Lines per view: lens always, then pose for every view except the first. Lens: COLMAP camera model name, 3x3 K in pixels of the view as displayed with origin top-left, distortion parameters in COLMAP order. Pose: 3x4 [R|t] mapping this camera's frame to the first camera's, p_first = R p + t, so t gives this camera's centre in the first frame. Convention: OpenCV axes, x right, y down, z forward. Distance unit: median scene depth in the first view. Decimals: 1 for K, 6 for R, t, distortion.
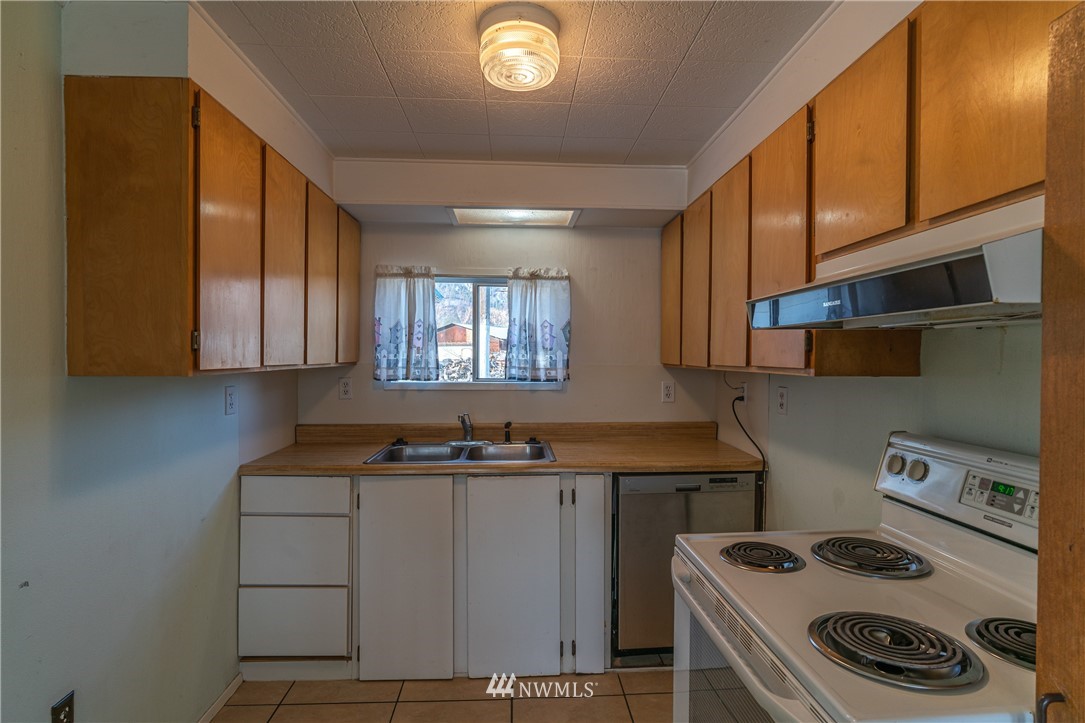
lens RADIAL K [[555.2, 0, 541.6], [0, 555.2, 358.5], [0, 0, 1]] dist [-0.007426, 0.002409]
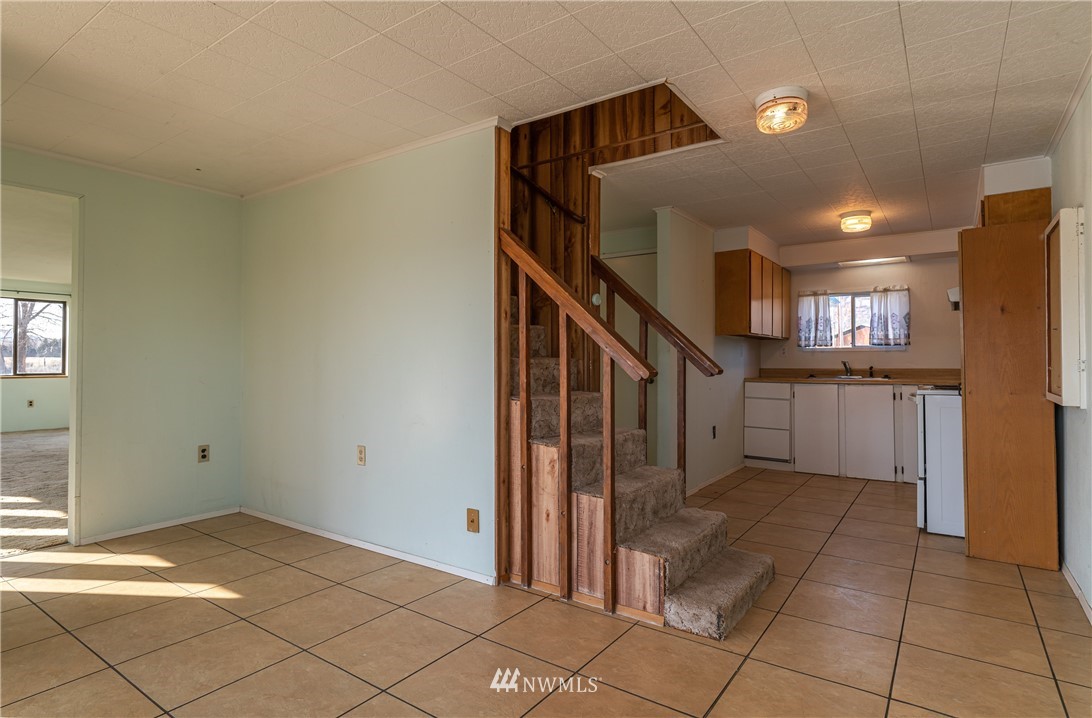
lens RADIAL K [[556.8, 0, 566.9], [0, 556.8, 352.8], [0, 0, 1]] dist [-0.001170, 0.002292]
pose [[0.795861, -0.014167, -0.605314, 0.267844], [-0.000492, 0.999711, -0.024044, 0.112010], [0.605479, 0.019433, 0.795624, -1.172824]]
